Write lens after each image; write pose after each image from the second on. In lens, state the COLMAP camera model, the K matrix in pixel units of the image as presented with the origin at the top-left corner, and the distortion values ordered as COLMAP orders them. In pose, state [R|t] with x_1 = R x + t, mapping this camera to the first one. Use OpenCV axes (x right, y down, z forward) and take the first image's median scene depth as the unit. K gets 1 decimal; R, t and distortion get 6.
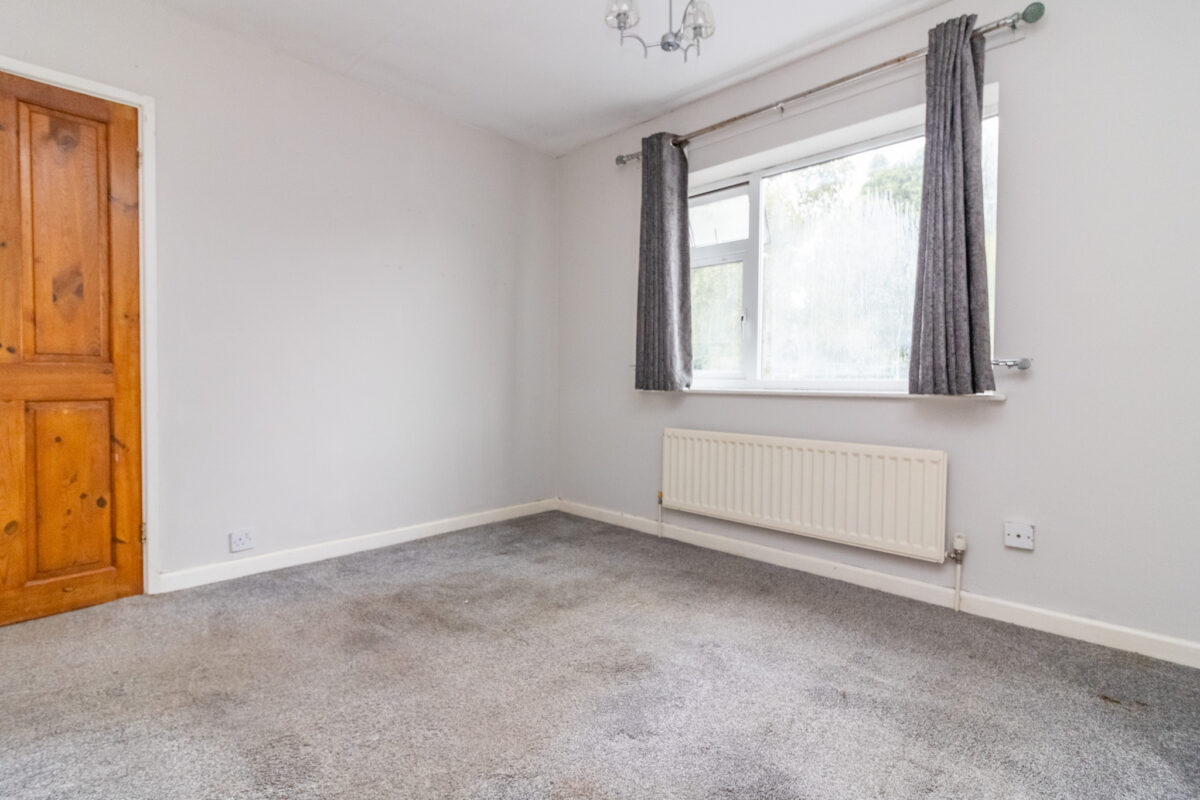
lens RADIAL K [[550.4, 0, 599.6], [0, 550.4, 395.7], [0, 0, 1]] dist [-0.000189, -0.000020]
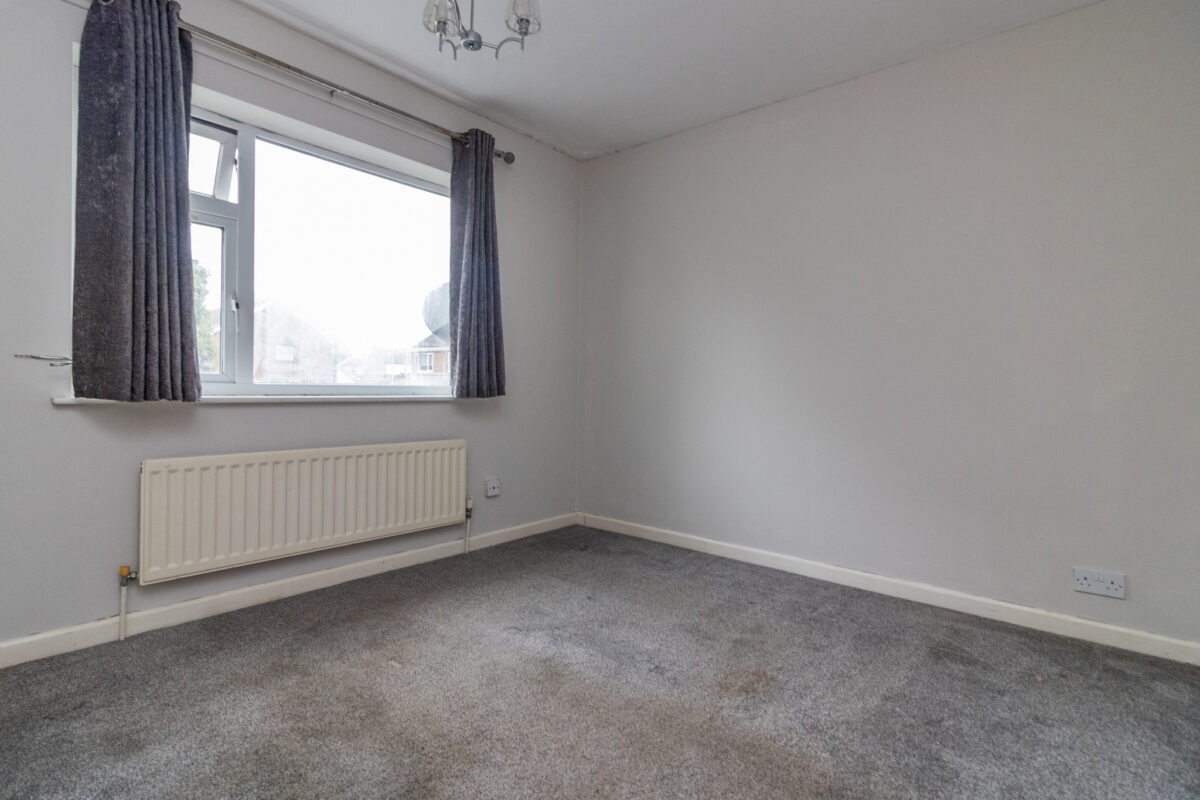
lens RADIAL K [[550.4, 0, 599.6], [0, 550.4, 395.7], [0, 0, 1]] dist [-0.000189, -0.000020]
pose [[-0.028576, -0.018696, 0.999417, -0.691224], [0.014832, 0.999707, 0.019126, -0.024985], [-0.999482, 0.015370, -0.028290, 0.657385]]
